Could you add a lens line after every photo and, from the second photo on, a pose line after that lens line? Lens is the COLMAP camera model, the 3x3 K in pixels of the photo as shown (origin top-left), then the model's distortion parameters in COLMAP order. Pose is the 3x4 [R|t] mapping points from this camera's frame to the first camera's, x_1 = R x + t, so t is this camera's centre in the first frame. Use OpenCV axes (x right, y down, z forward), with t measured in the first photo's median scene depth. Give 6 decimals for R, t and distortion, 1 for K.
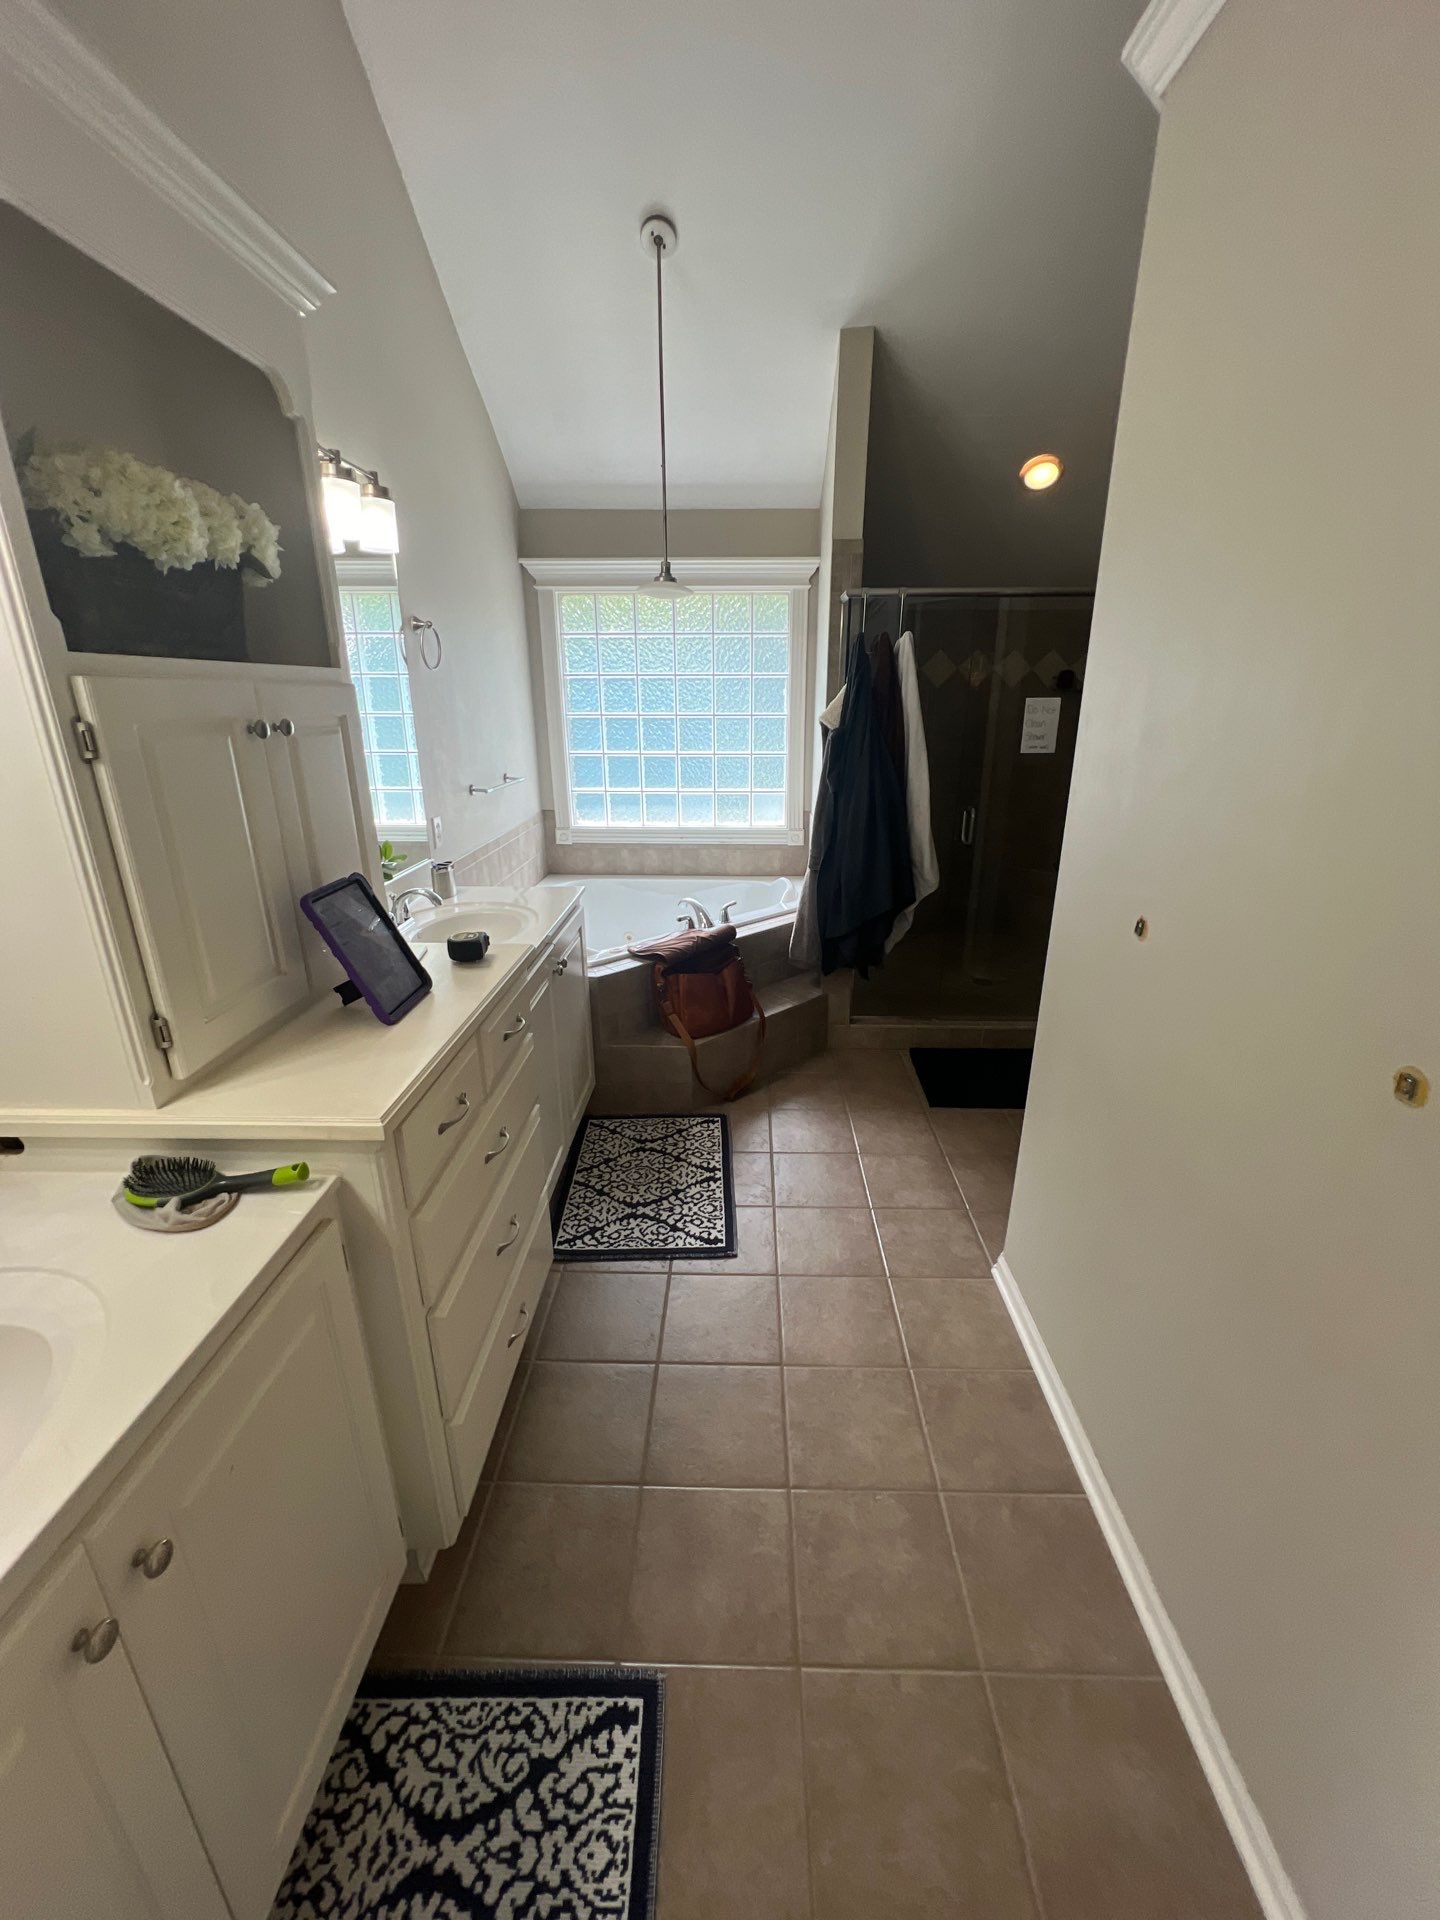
lens RADIAL K [[765.9, 0, 723.3], [0, 765.9, 954.2], [0, 0, 1]] dist [-0.001024, -0.000042]
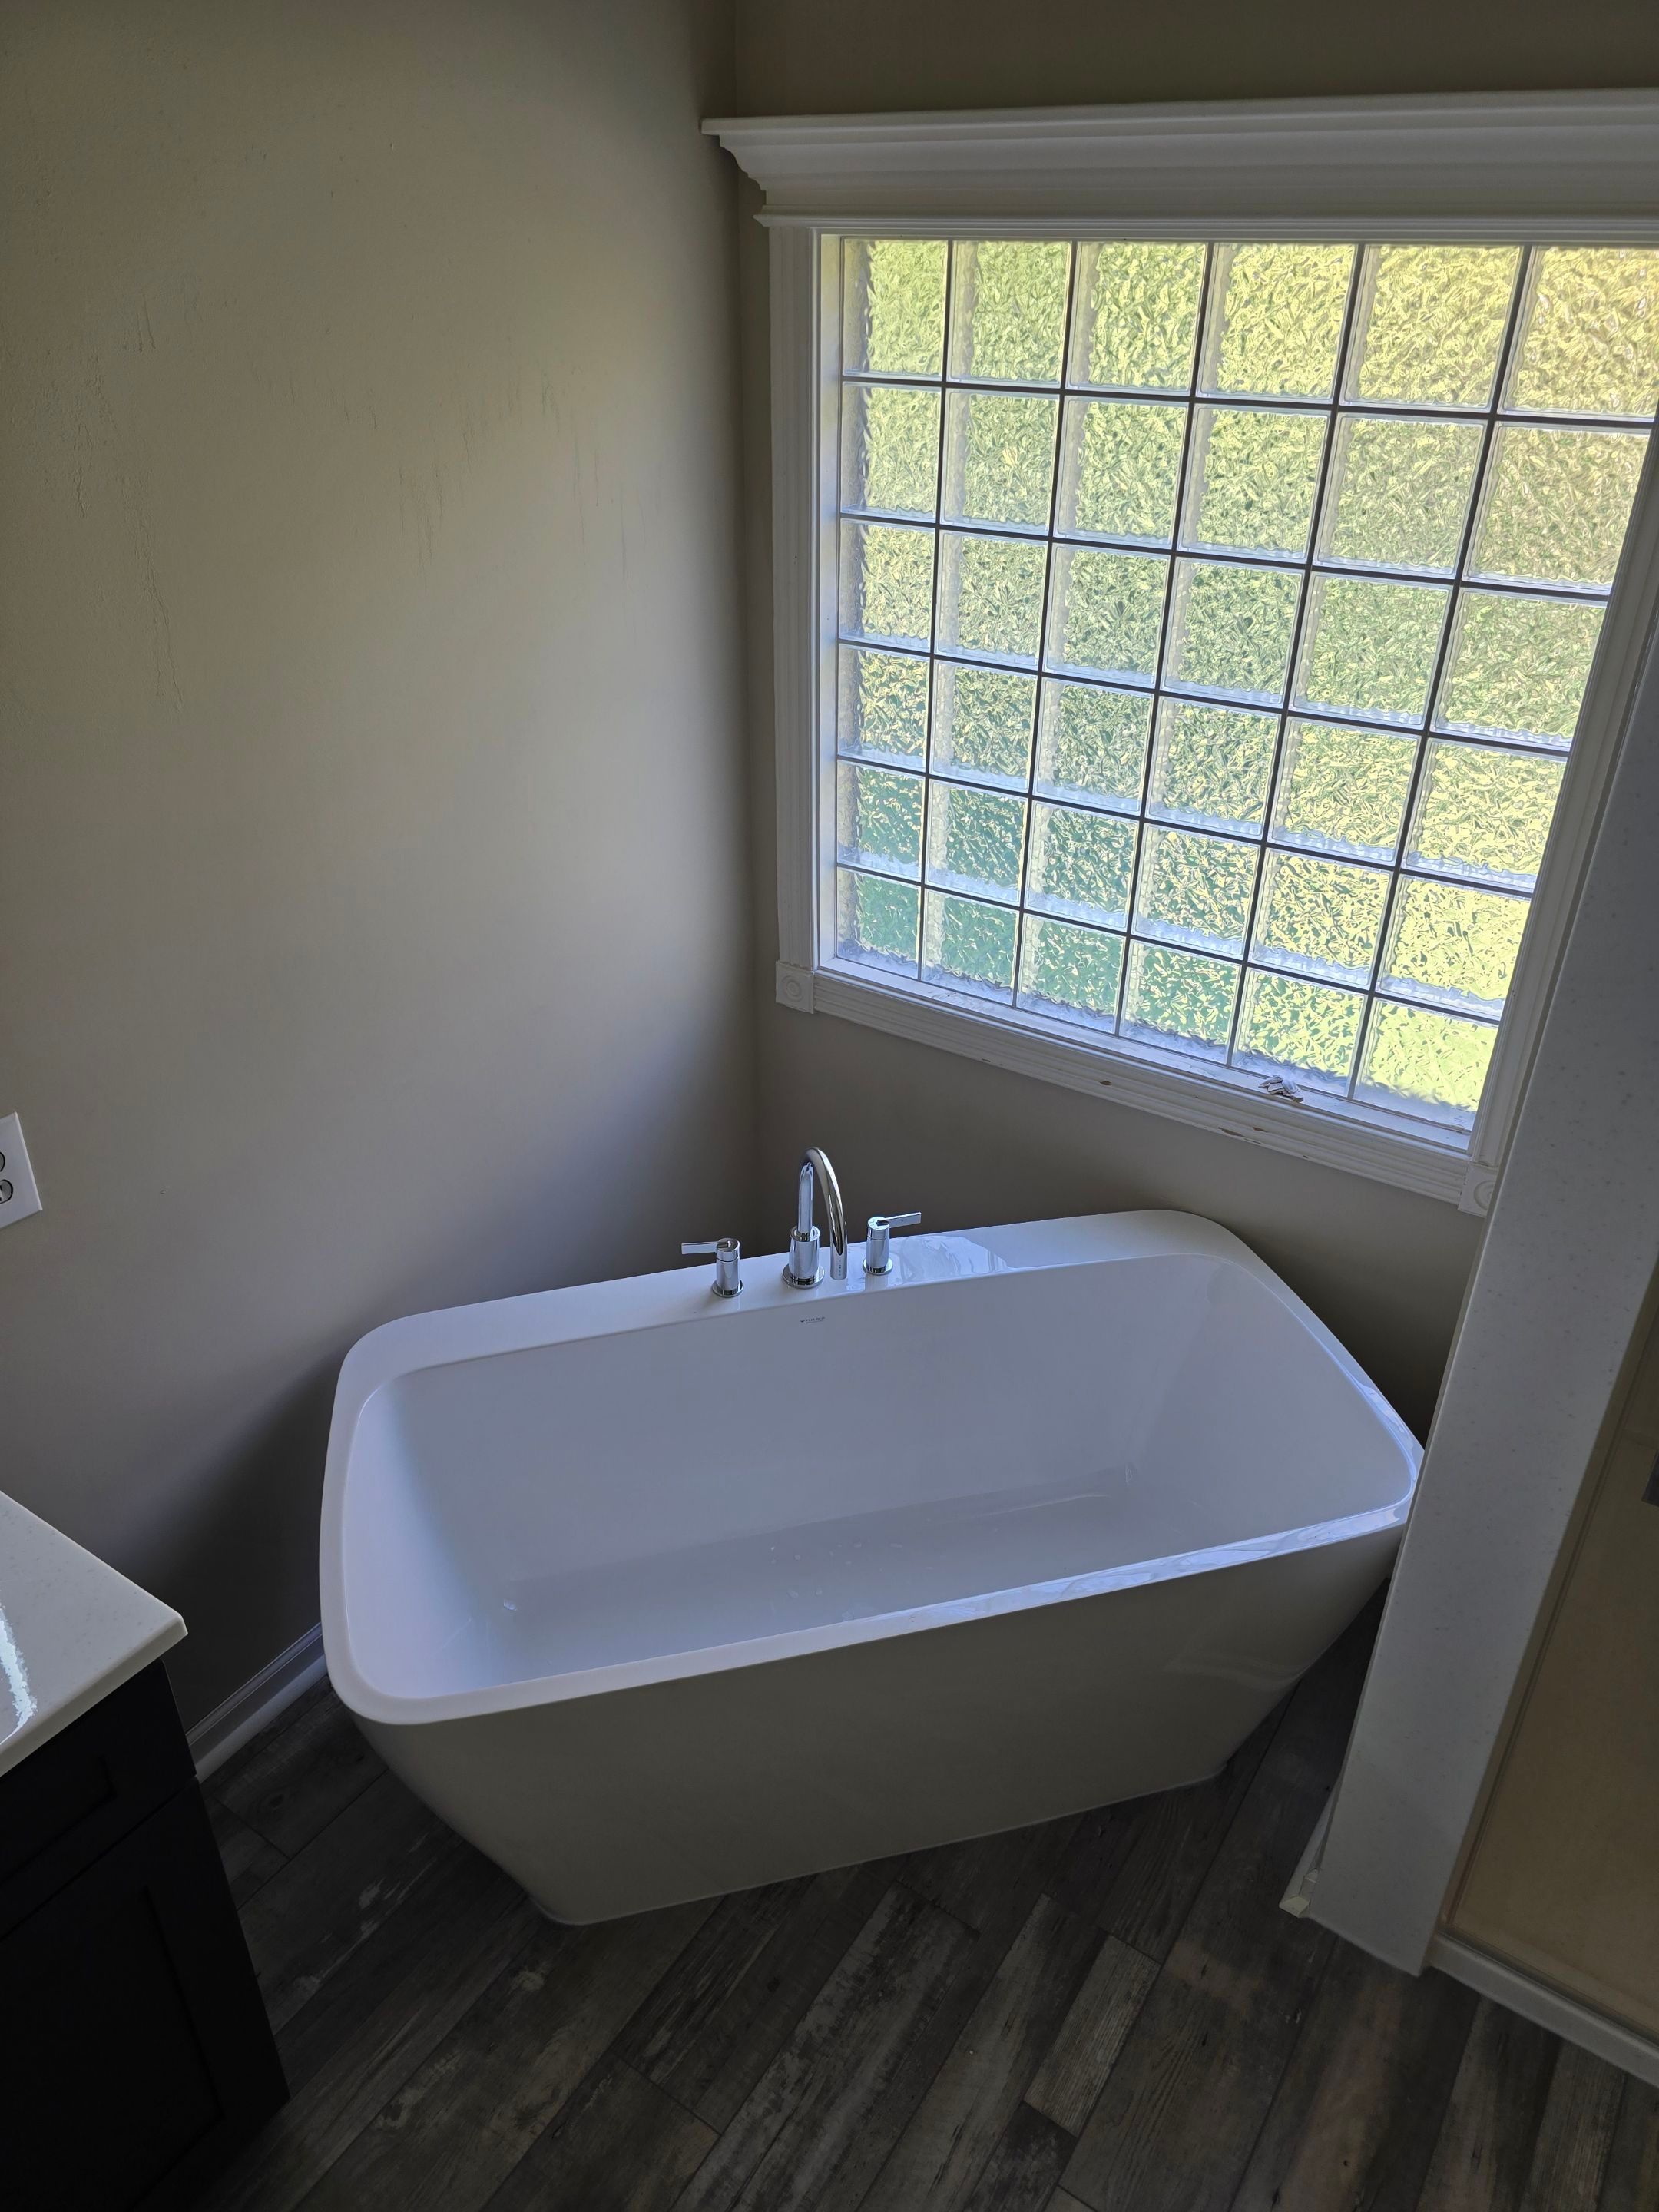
lens RADIAL K [[1478.3, 0, 843.1], [0, 1478.3, 1113.2], [0, 0, 1]] dist [0.056338, -0.048178]
pose [[0.854437, 0.264395, -0.447251, 0.194591], [-0.177997, 0.957703, 0.226102, -0.392812], [0.488114, -0.113581, 0.865358, 0.649360]]
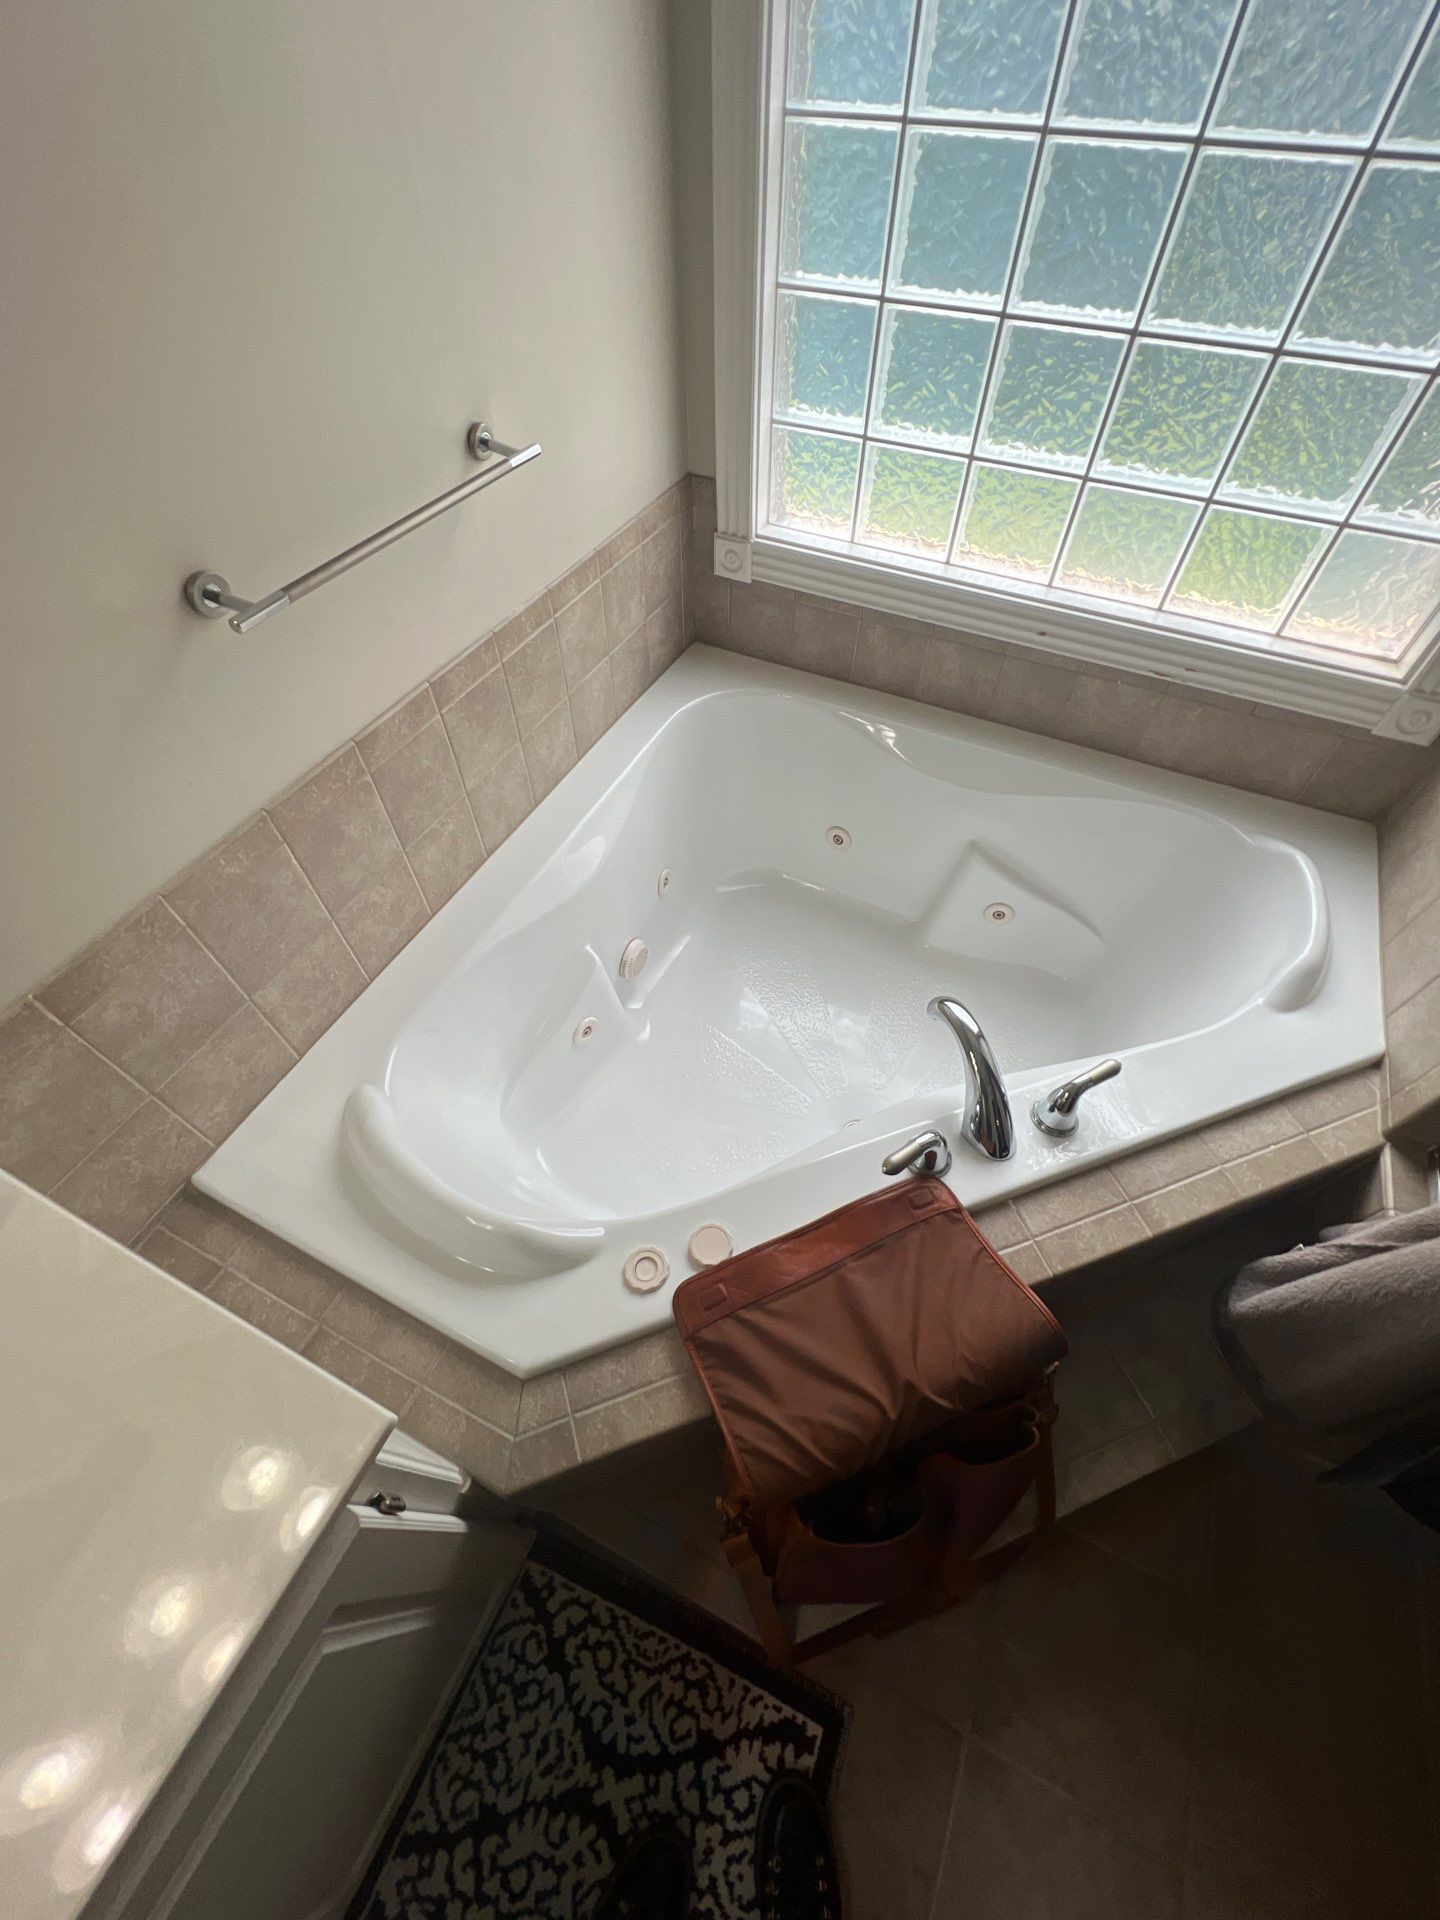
lens RADIAL K [[765.9, 0, 728.7], [0, 765.9, 955.3], [0, 0, 1]] dist [-0.001024, -0.000042]
pose [[0.921383, 0.312210, -0.231469, -0.091480], [-0.133112, 0.813042, 0.566784, -0.322199], [0.365150, -0.491413, 0.790682, 0.919403]]
